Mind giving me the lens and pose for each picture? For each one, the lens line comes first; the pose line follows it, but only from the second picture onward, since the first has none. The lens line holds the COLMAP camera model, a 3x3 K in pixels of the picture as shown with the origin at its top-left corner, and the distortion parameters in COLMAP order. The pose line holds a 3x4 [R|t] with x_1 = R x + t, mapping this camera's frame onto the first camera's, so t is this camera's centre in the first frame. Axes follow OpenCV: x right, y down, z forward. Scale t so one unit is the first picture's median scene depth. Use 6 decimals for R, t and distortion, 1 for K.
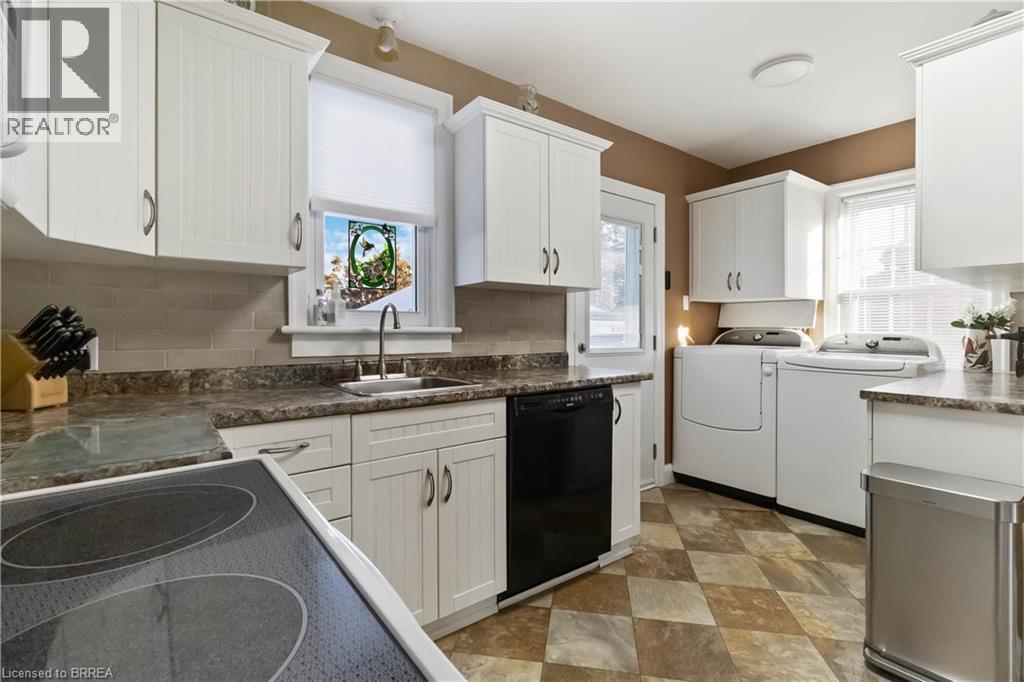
lens RADIAL K [[474.4, 0, 512.5], [0, 474.4, 325.3], [0, 0, 1]] dist [-0.000062, -0.000414]
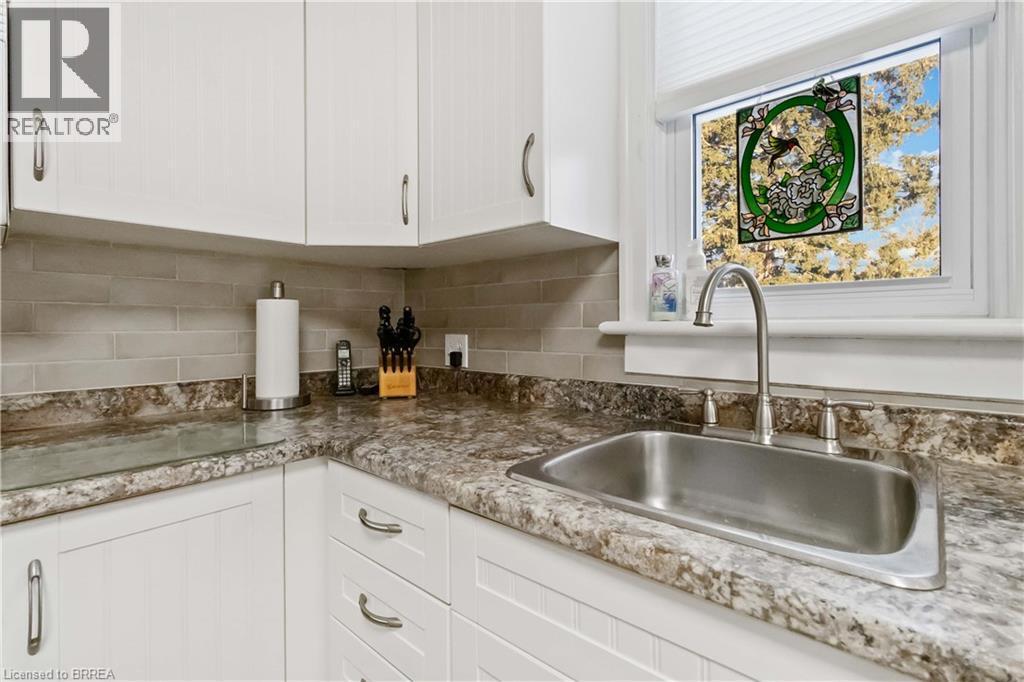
lens RADIAL K [[474.4, 0, 512.5], [0, 474.4, 325.3], [0, 0, 1]] dist [-0.000062, -0.000414]
pose [[0.185507, -0.002543, -0.982640, 0.117444], [0.011357, 0.999935, -0.000444, 0.004922], [0.982577, -0.011078, 0.185524, 0.761305]]
